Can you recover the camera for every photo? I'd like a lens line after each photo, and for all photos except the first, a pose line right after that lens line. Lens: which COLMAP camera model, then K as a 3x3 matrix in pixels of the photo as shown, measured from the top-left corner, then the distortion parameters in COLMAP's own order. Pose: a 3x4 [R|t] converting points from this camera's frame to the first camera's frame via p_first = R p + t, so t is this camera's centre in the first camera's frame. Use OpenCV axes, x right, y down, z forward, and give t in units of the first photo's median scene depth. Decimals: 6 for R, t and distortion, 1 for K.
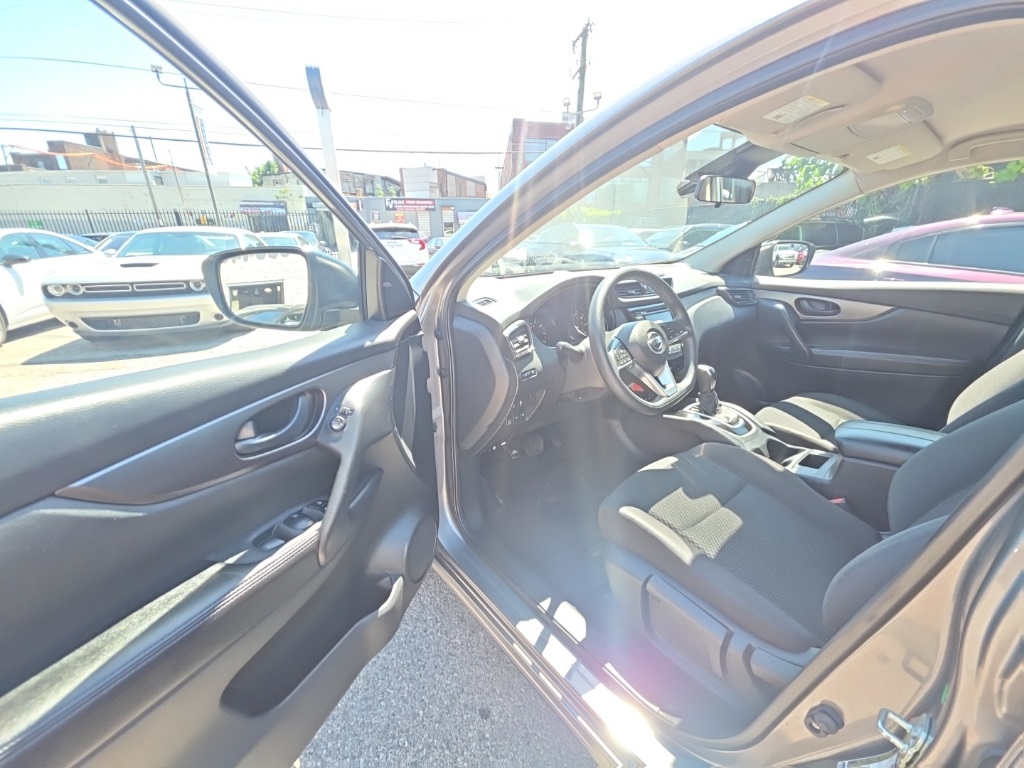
lens RADIAL K [[405.1, 0, 508.9], [0, 405.1, 386.4], [0, 0, 1]] dist [0.014281, -0.009627]
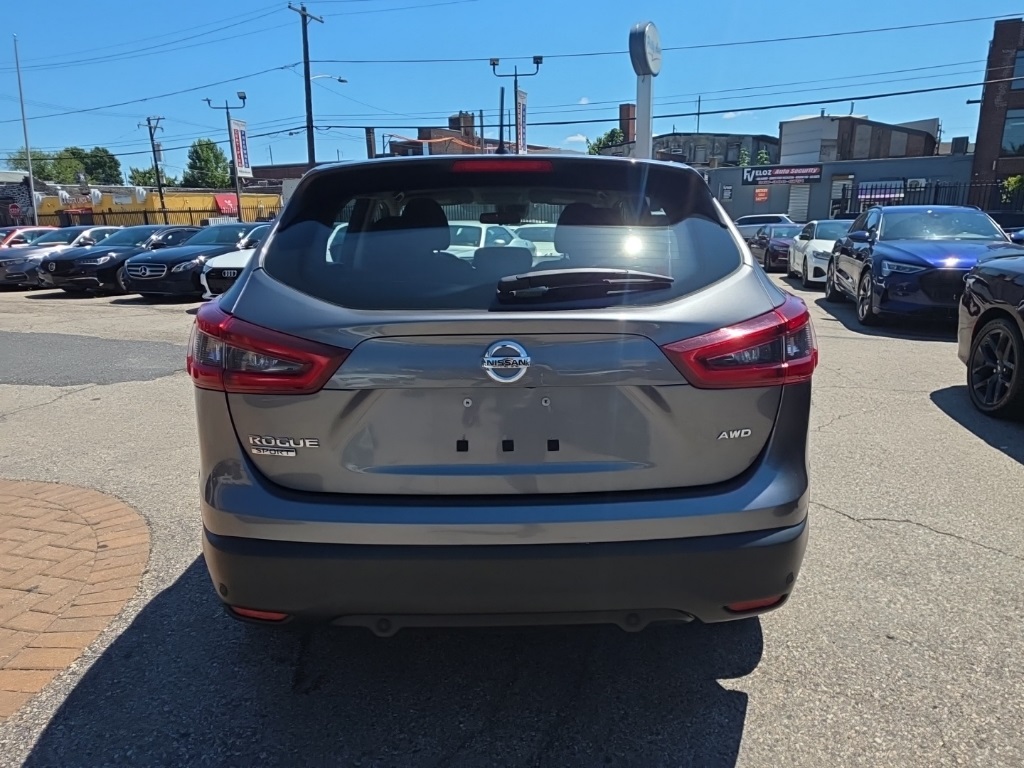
lens RADIAL K [[633.6, 0, 514.0], [0, 633.6, 385.8], [0, 0, 1]] dist [0.011444, -0.008310]
pose [[0.794075, 0.146200, -0.589975, 0.155206], [-0.203403, 0.978596, -0.031268, 0.026754], [0.572775, 0.144832, 0.806816, -0.087115]]
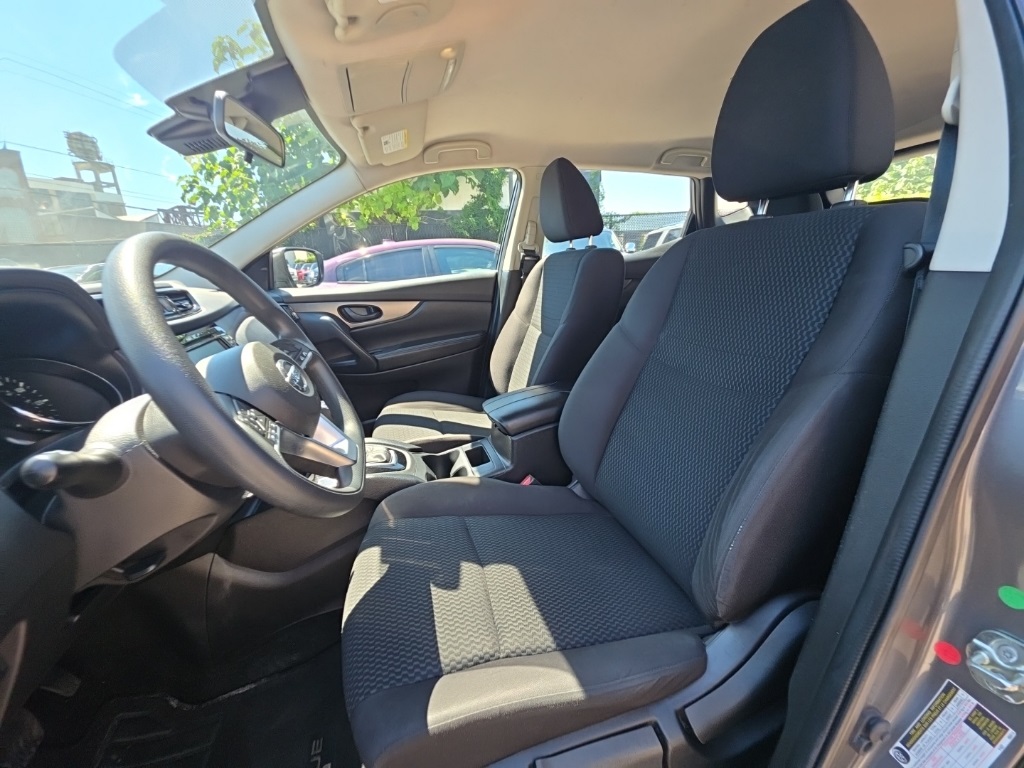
lens RADIAL K [[405.1, 0, 508.9], [0, 405.1, 386.4], [0, 0, 1]] dist [0.014281, -0.009627]
pose [[0.373849, -0.278565, 0.884668, 0.000368], [0.362146, 0.921958, 0.137269, -0.003597], [-0.853866, 0.269061, 0.445555, 0.028084]]
